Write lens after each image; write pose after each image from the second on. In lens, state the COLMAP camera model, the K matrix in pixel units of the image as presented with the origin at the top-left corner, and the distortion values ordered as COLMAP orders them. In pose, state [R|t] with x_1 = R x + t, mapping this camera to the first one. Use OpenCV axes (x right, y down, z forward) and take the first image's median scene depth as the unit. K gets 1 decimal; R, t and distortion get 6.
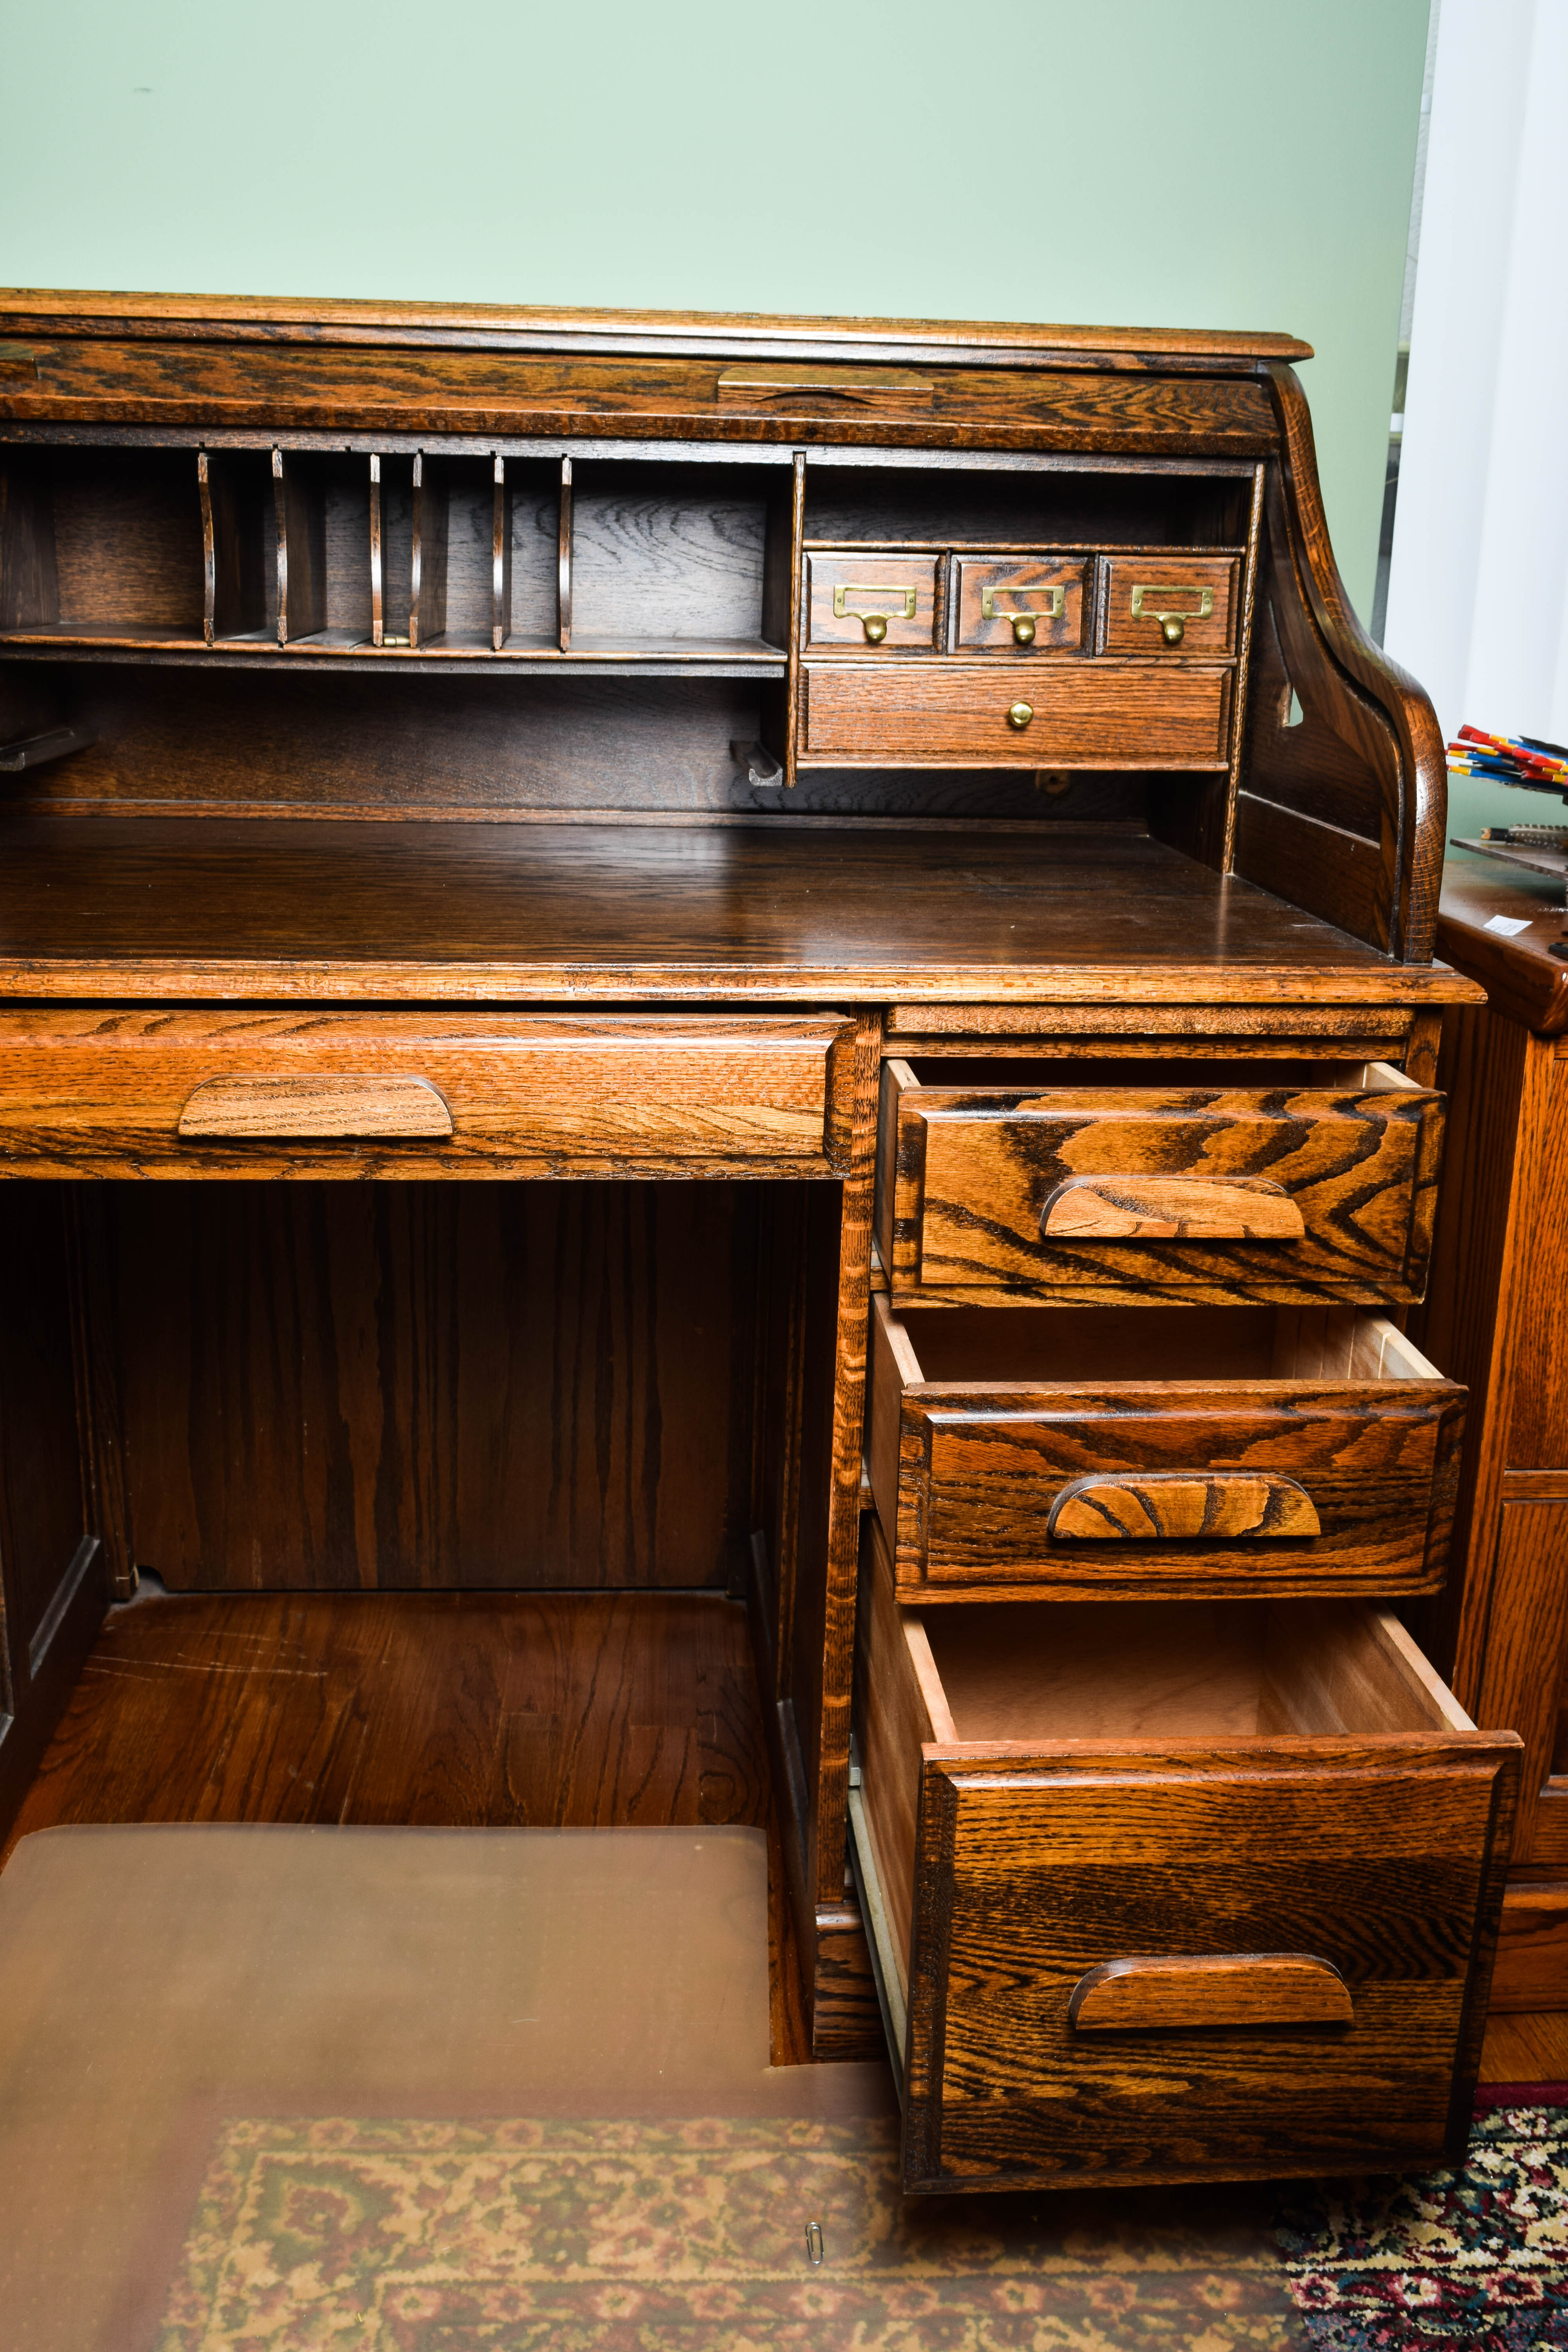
lens RADIAL K [[2066.1, 0, 770.3], [0, 2066.1, 1161.8], [0, 0, 1]] dist [-0.050481, 0.039965]
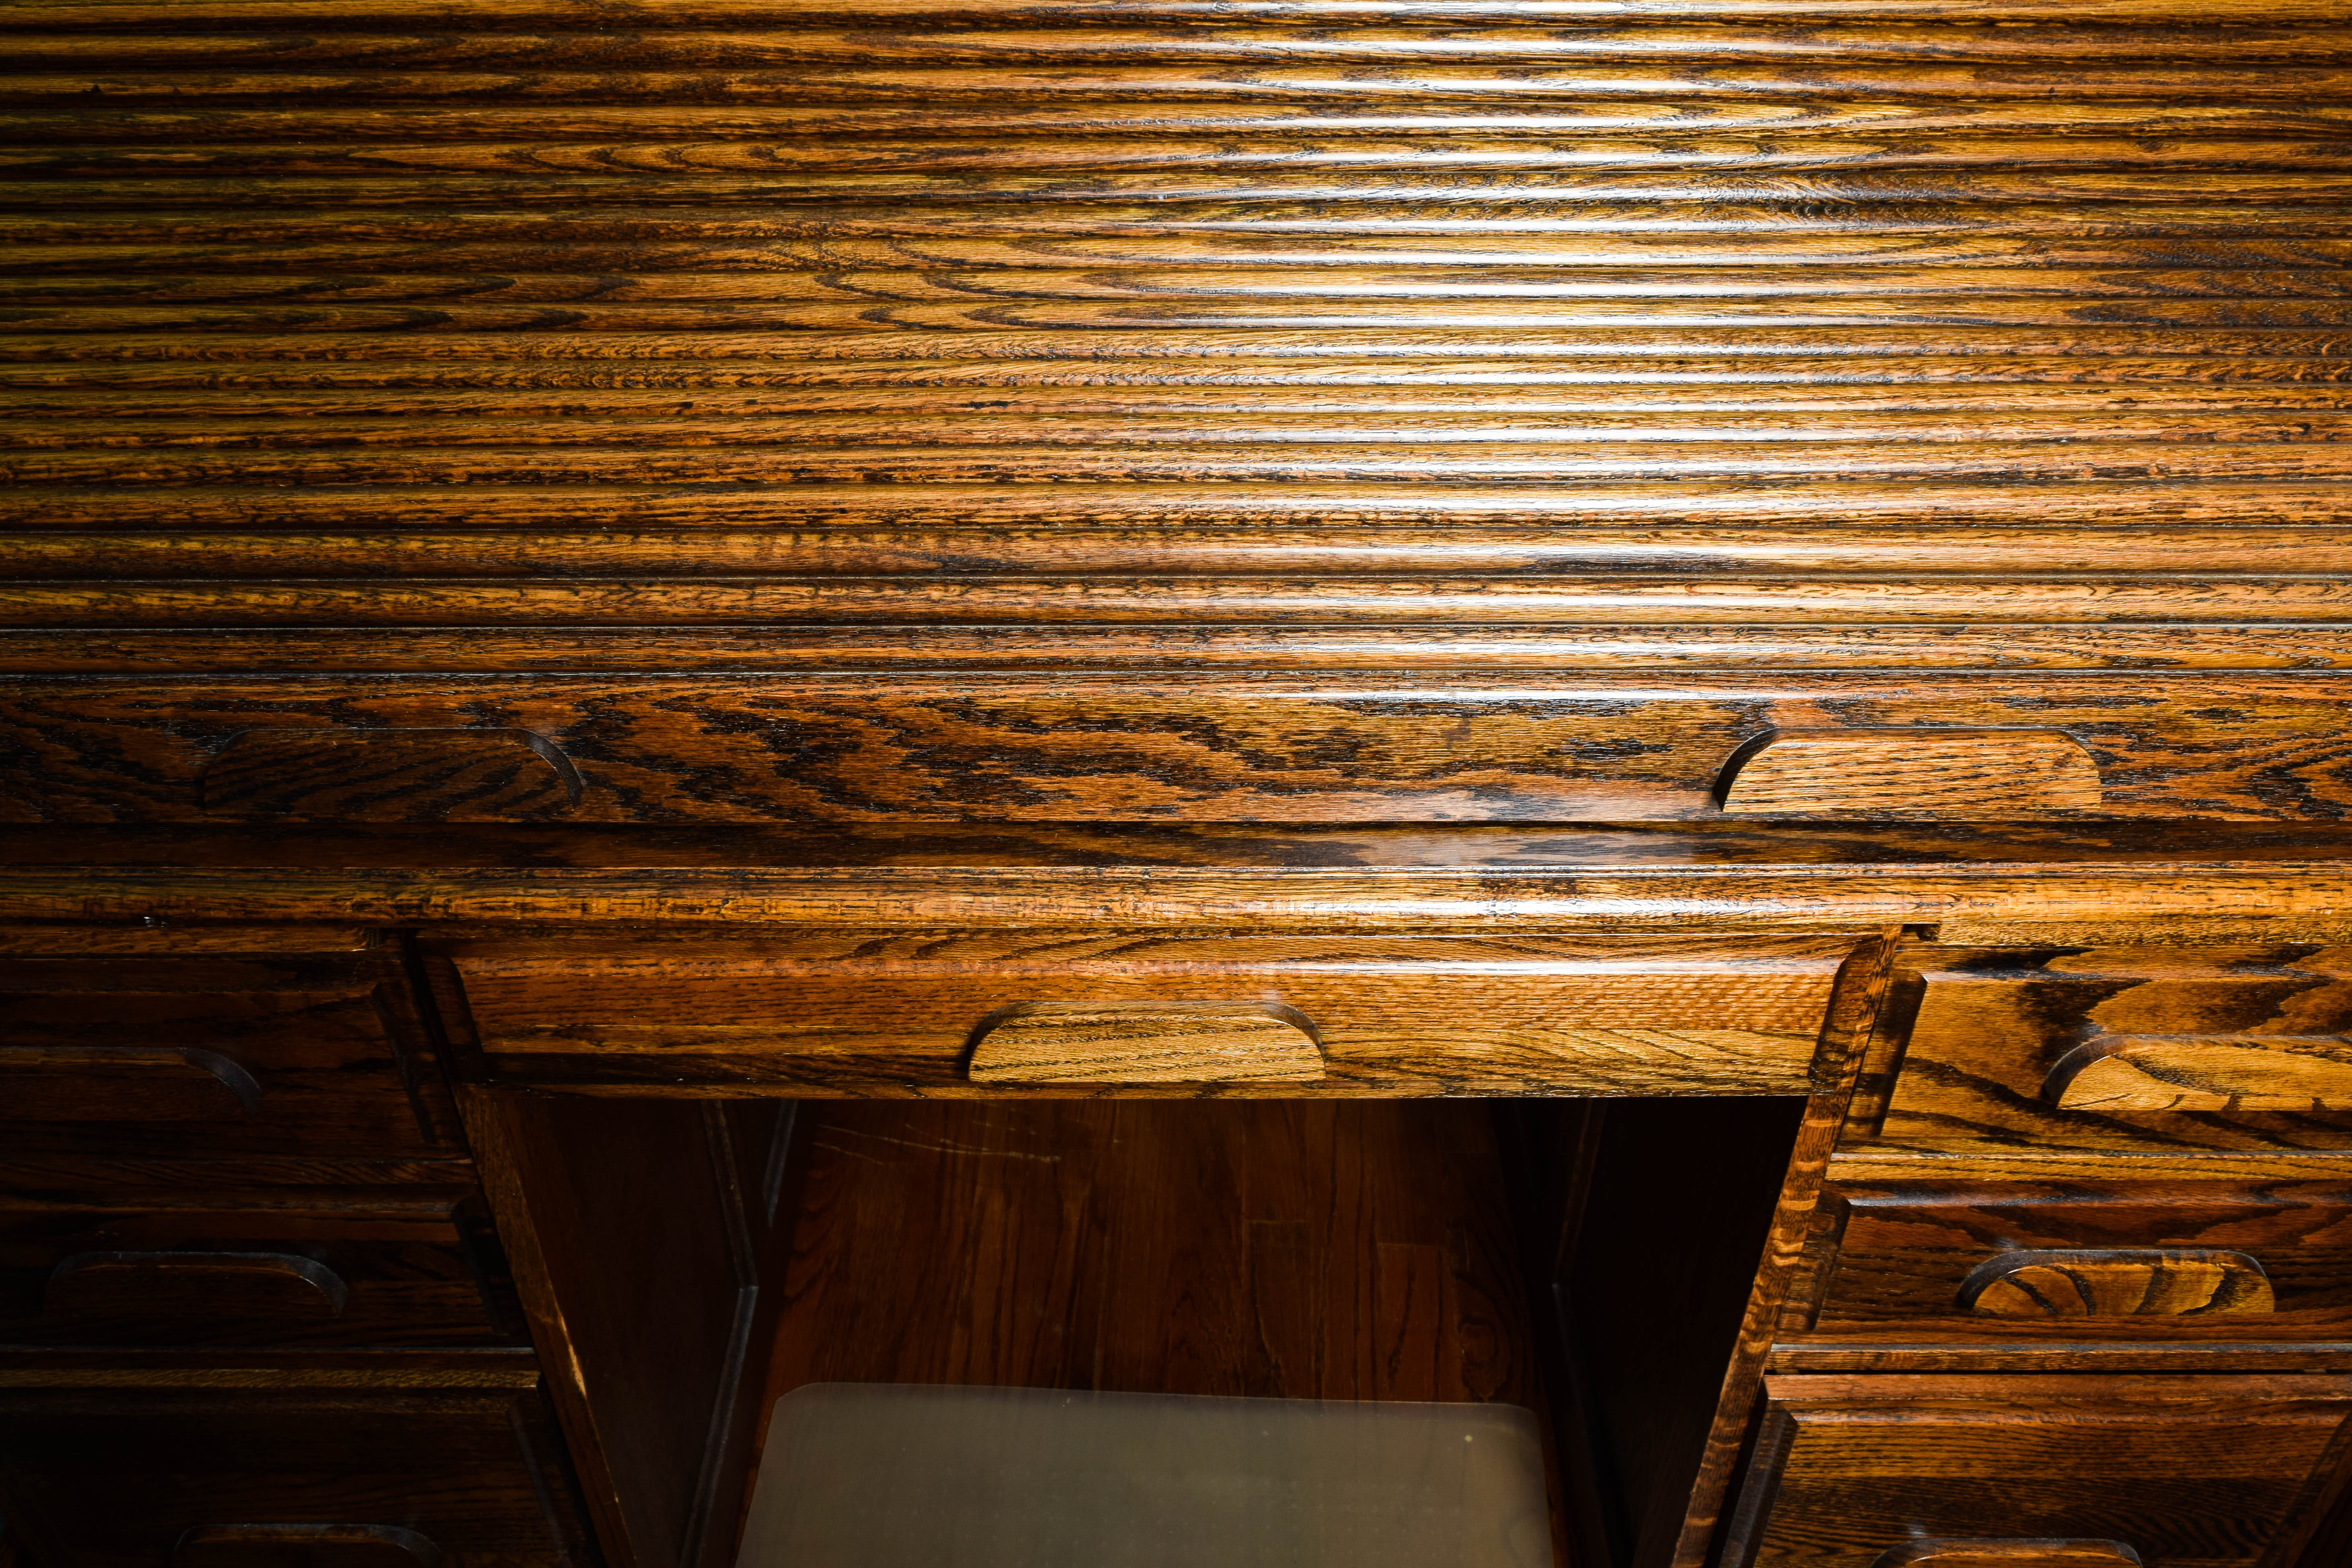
lens RADIAL K [[1826.5, 0, 1143.4], [0, 1826.5, 781.6], [0, 0, 1]] dist [-0.018058, 0.012693]
pose [[0.995815, 0.020203, -0.089132, -0.128402], [0.011177, 0.941020, 0.338165, -0.269576], [0.090707, -0.337746, 0.936856, 0.318450]]
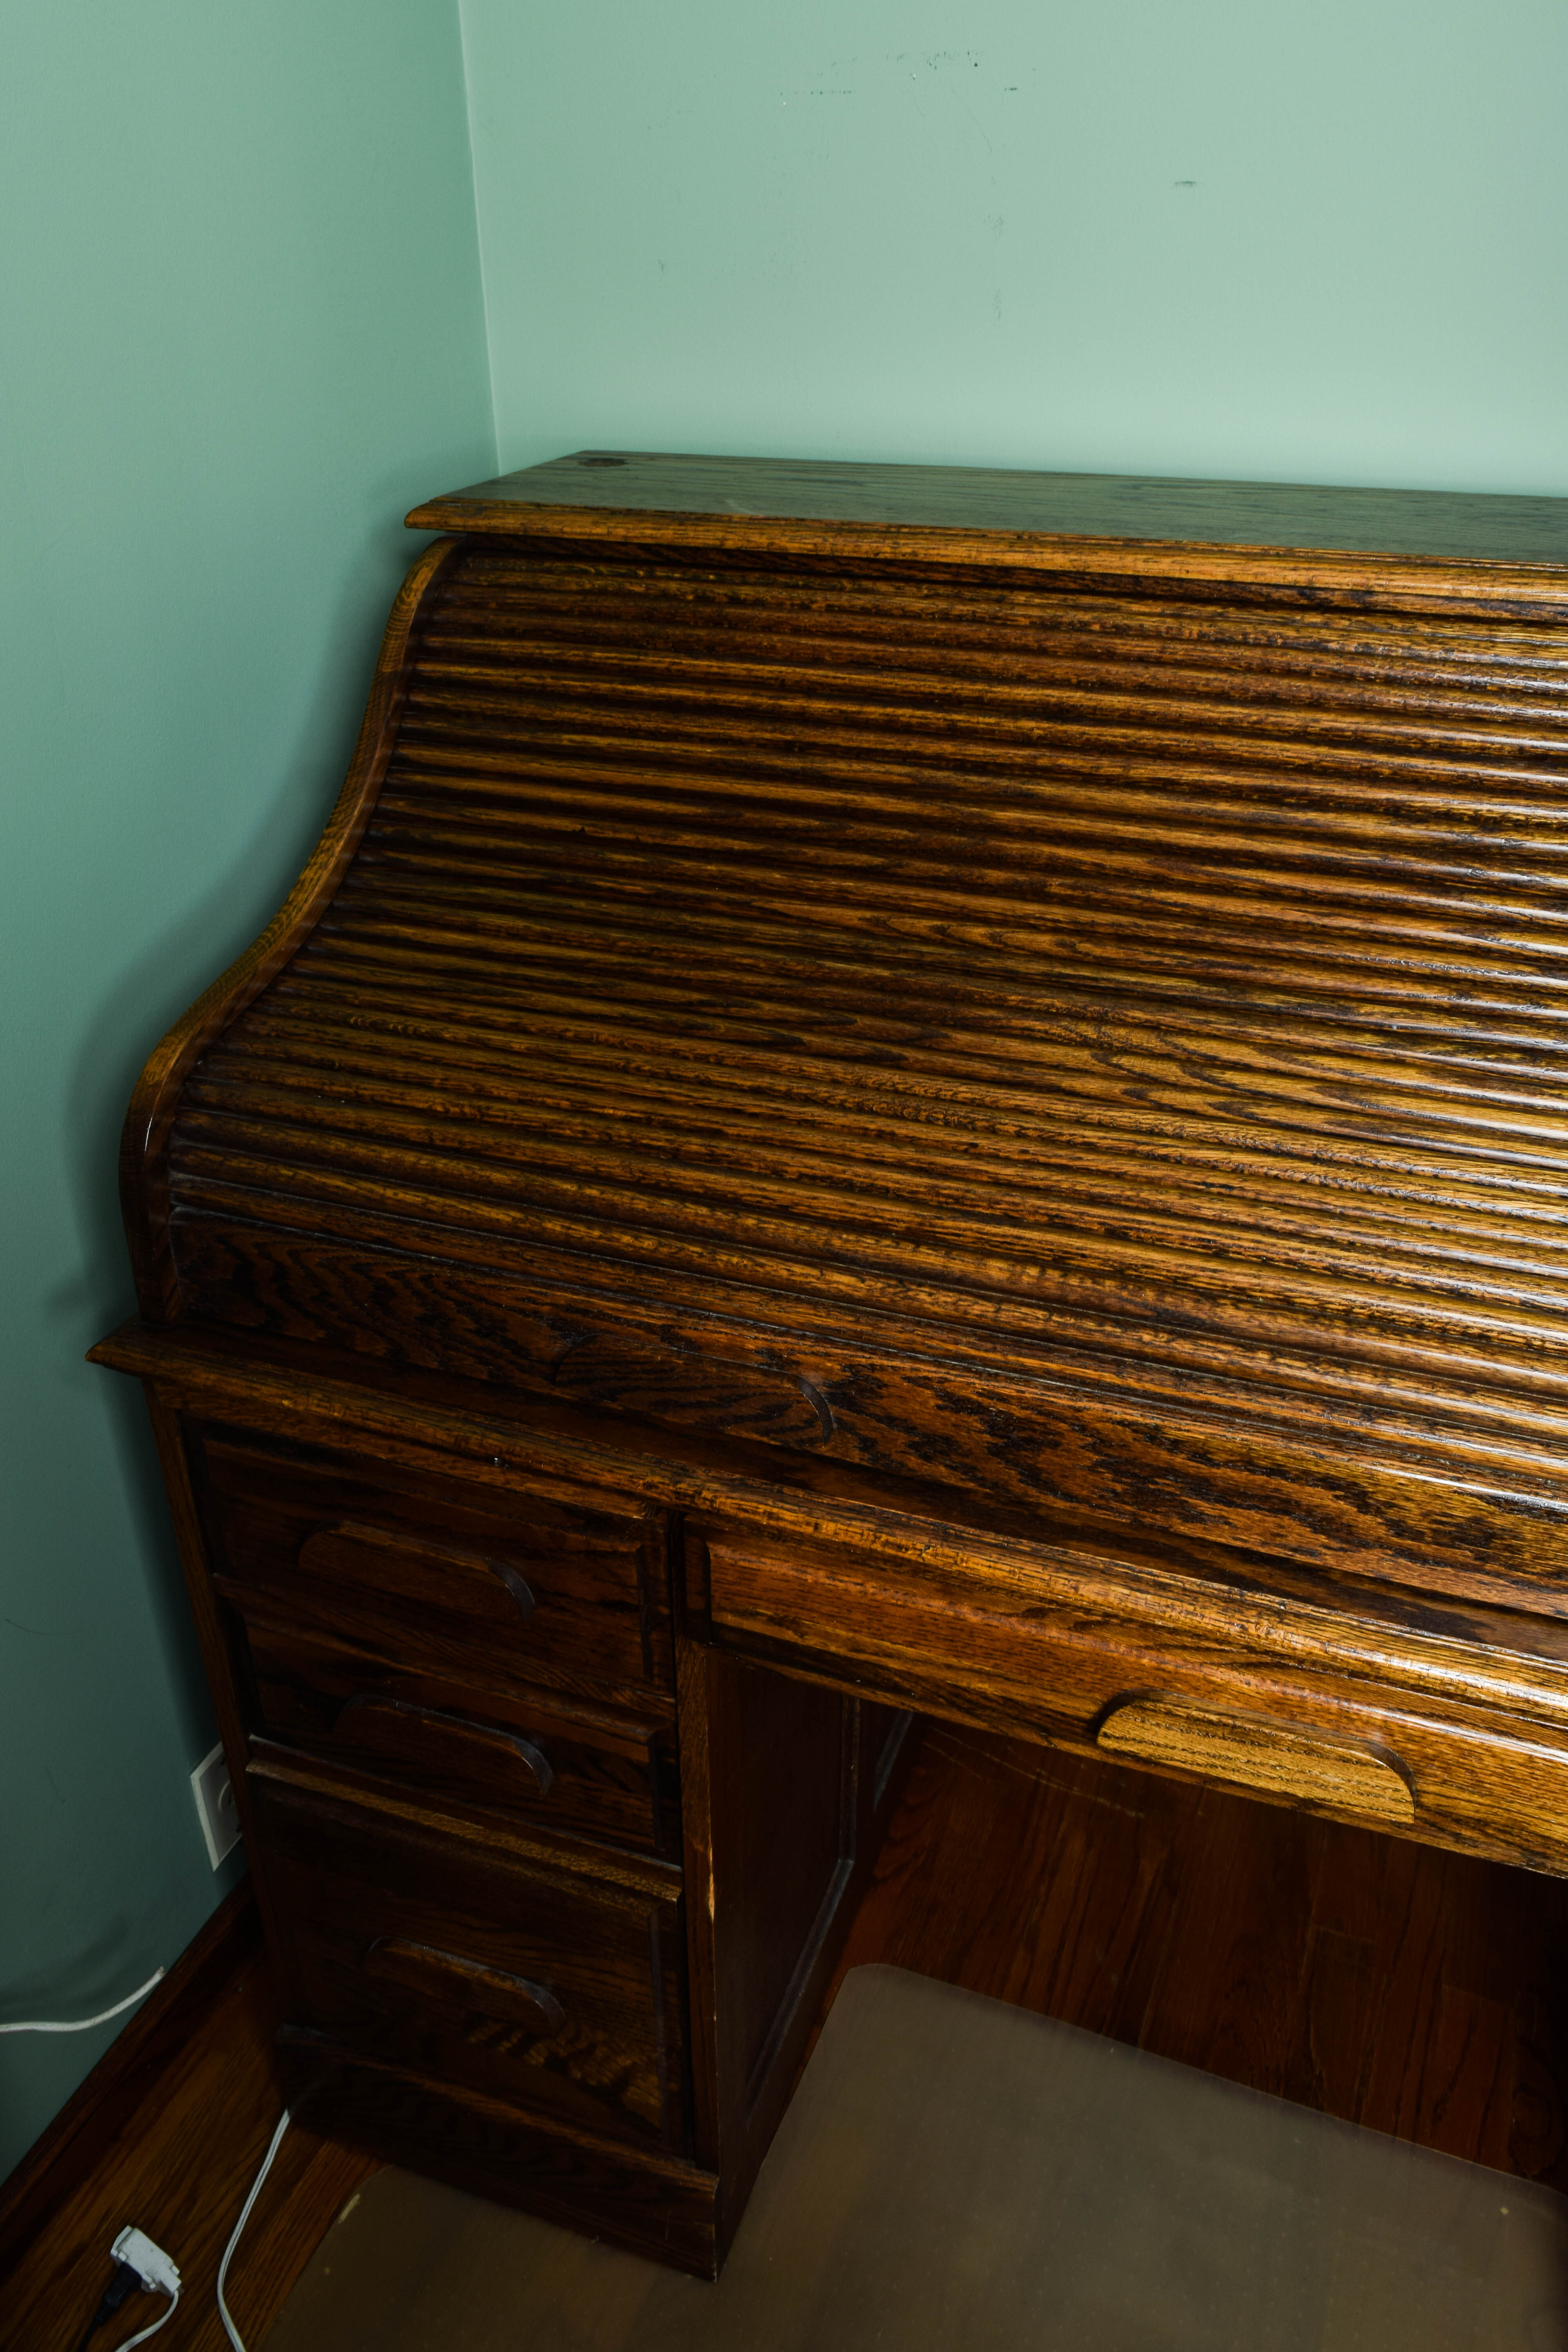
lens RADIAL K [[1785.1, 0, 791.8], [0, 1785.1, 1166.8], [0, 0, 1]] dist [-0.024197, 0.012011]
pose [[0.912868, 0.172859, -0.369853, -0.129205], [-0.088852, 0.968343, 0.233274, -0.330597], [0.398468, -0.180087, 0.899329, 0.232054]]
